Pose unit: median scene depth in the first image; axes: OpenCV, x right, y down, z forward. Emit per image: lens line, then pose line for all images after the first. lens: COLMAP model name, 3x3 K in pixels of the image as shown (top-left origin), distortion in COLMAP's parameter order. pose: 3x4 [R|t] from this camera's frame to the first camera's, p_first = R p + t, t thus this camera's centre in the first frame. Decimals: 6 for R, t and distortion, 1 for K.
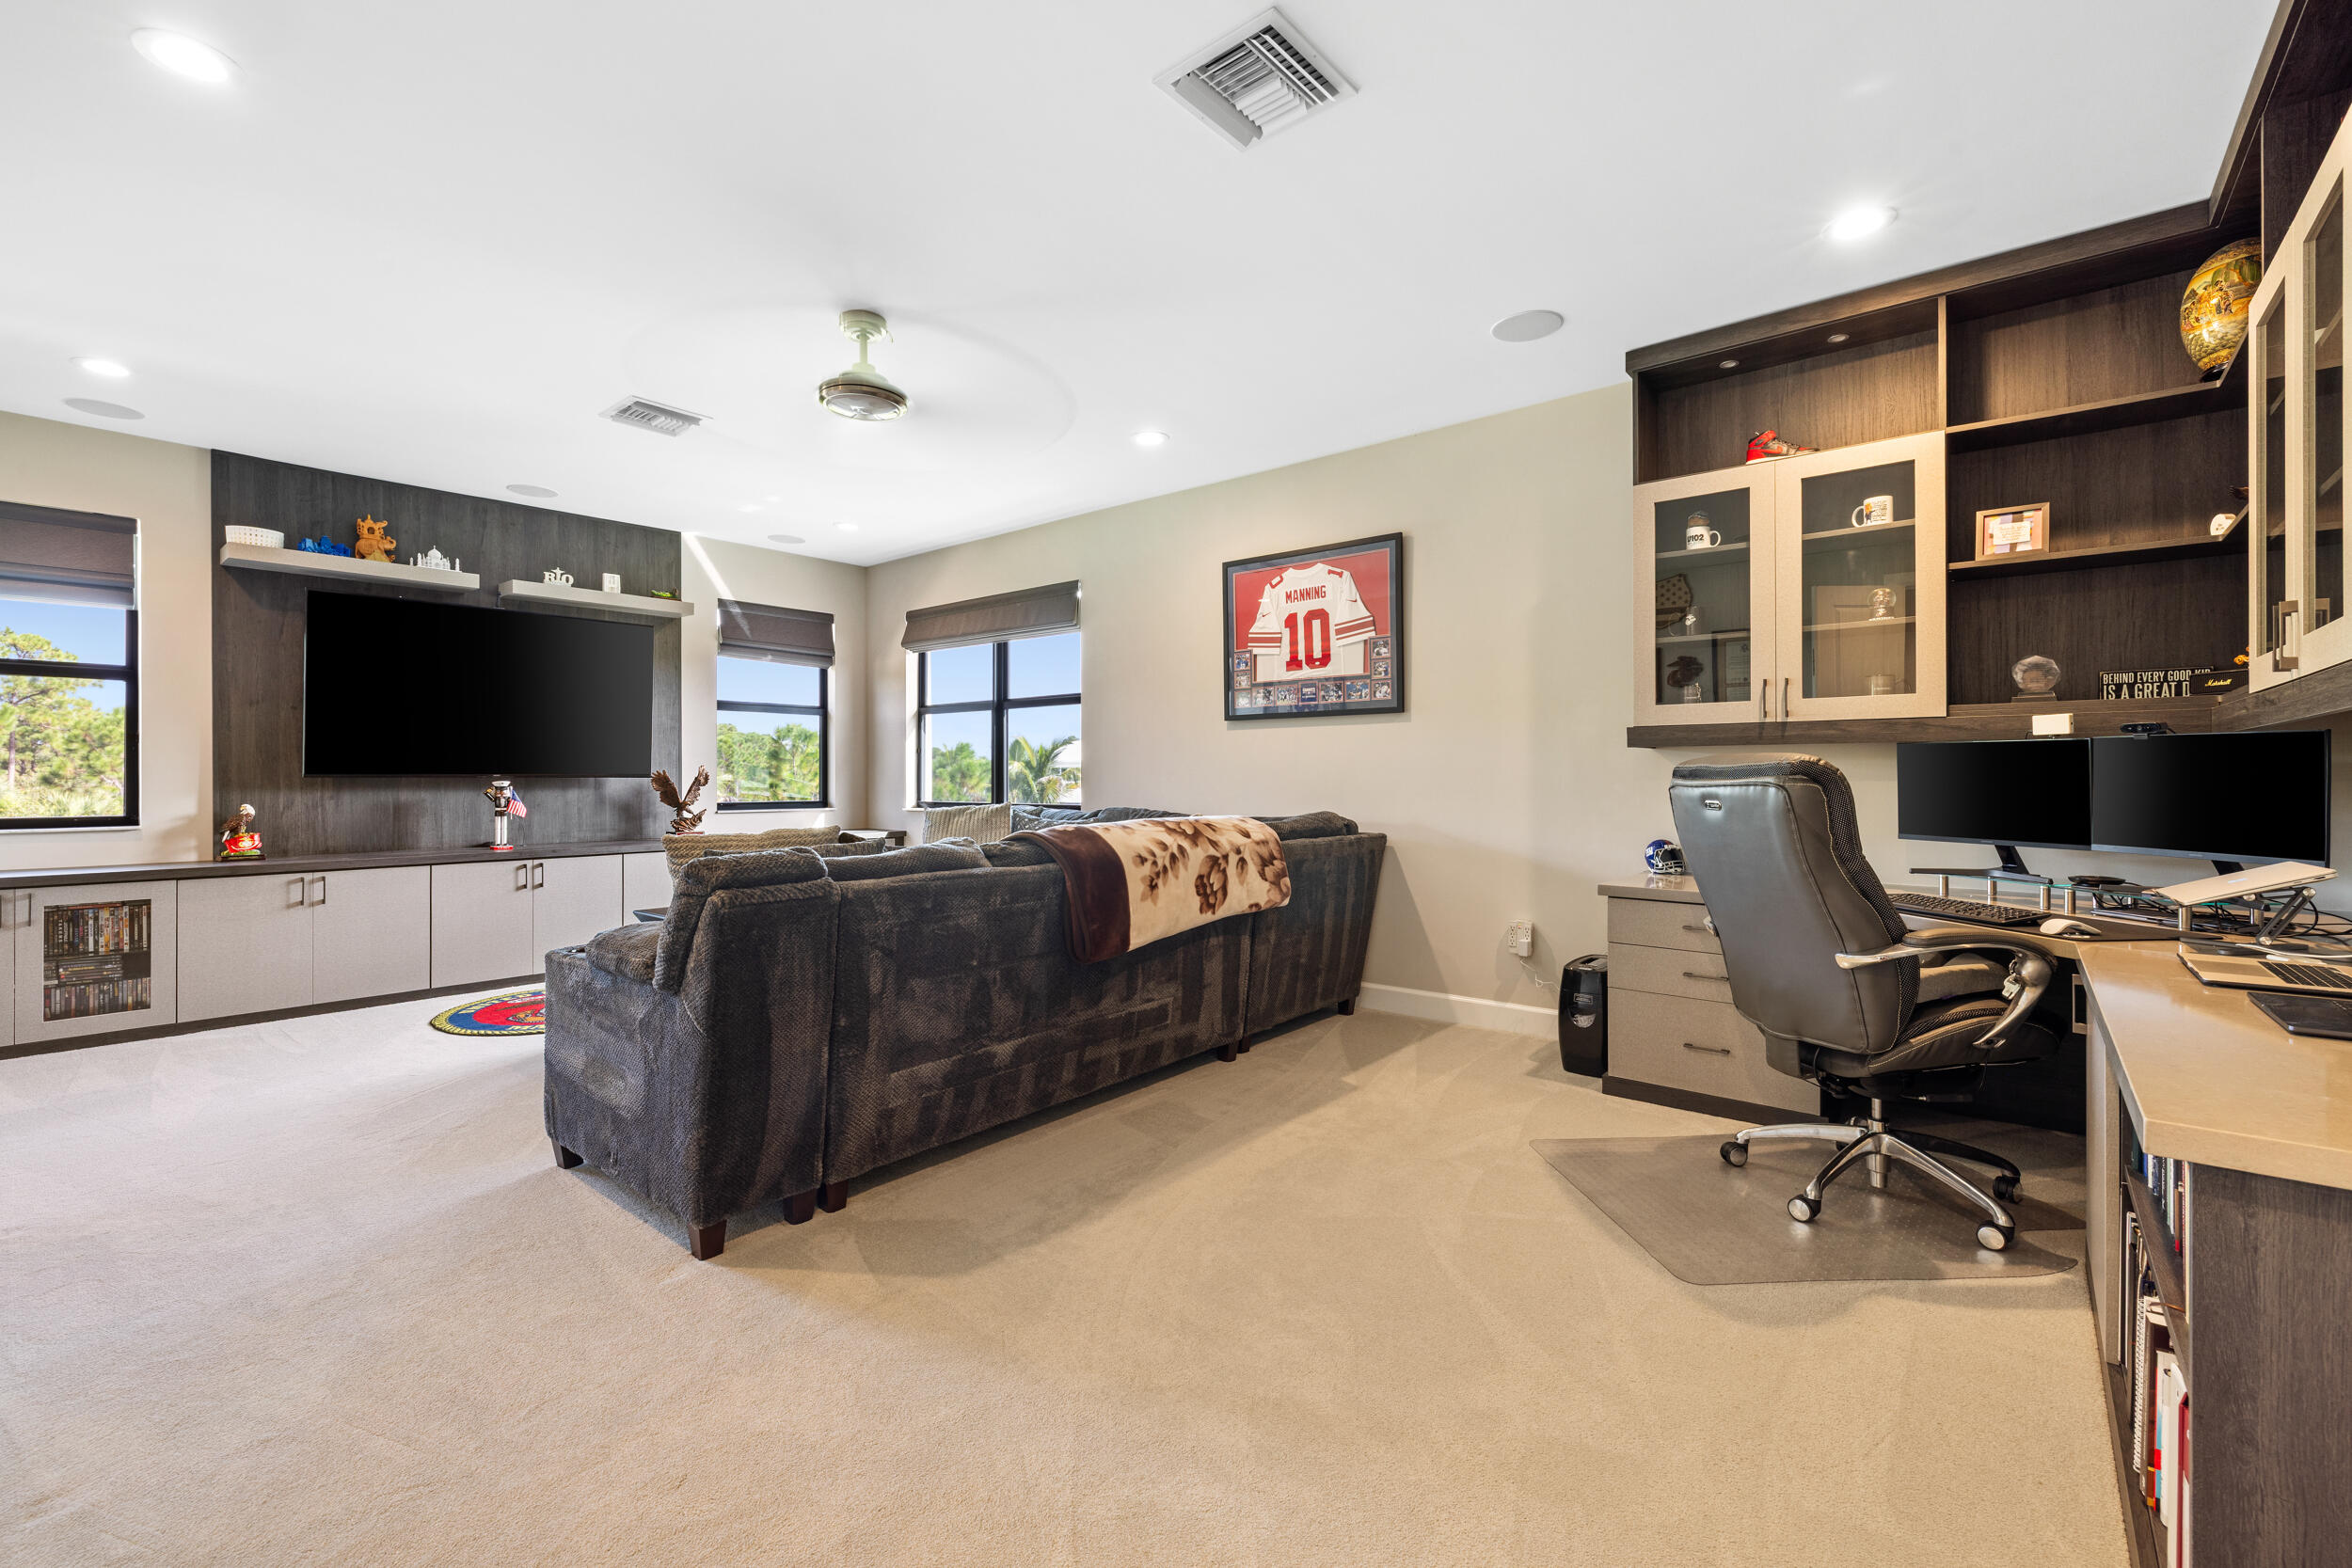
lens RADIAL K [[1007.2, 0, 1174.8], [0, 1007.2, 775.7], [0, 0, 1]] dist [0.001162, 0.000188]
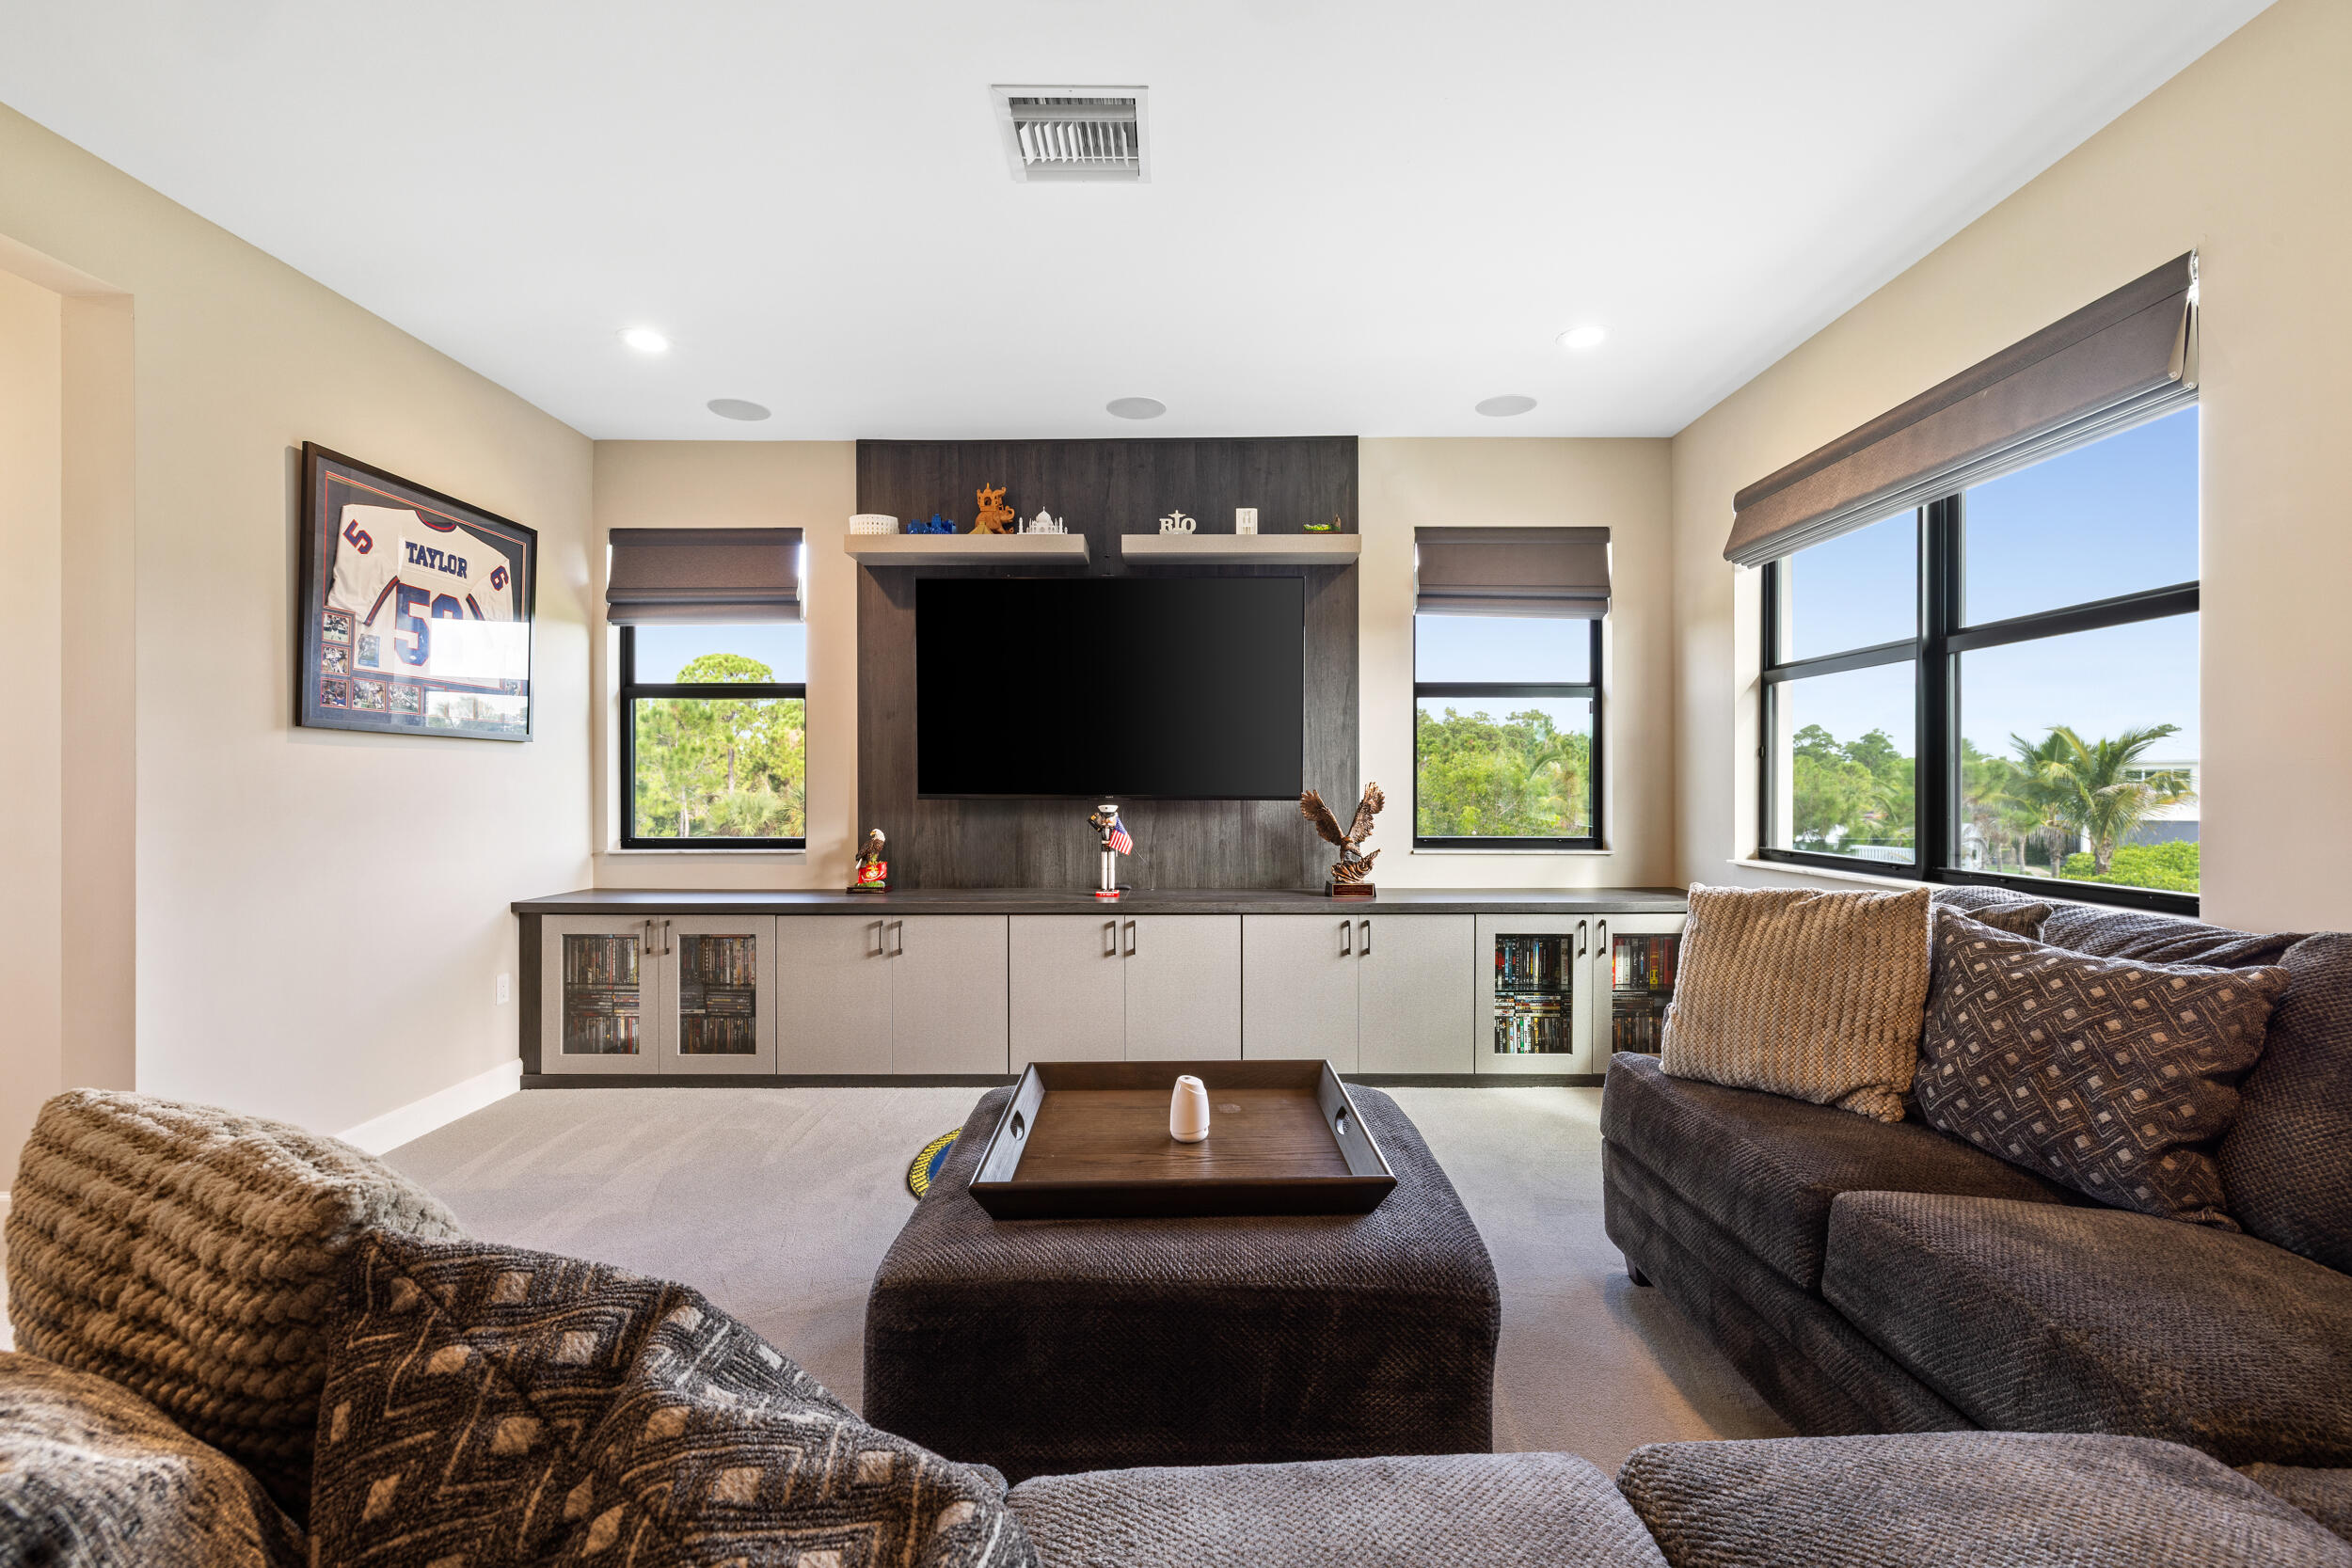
lens RADIAL K [[1007.2, 0, 1180.5], [0, 1007.2, 778.7], [0, 0, 1]] dist [0.001162, 0.000188]
pose [[0.640228, -0.001837, -0.768183, -0.053449], [0.000208, 0.999998, -0.002218, -0.011671], [0.768185, 0.001260, 0.640227, 0.522837]]
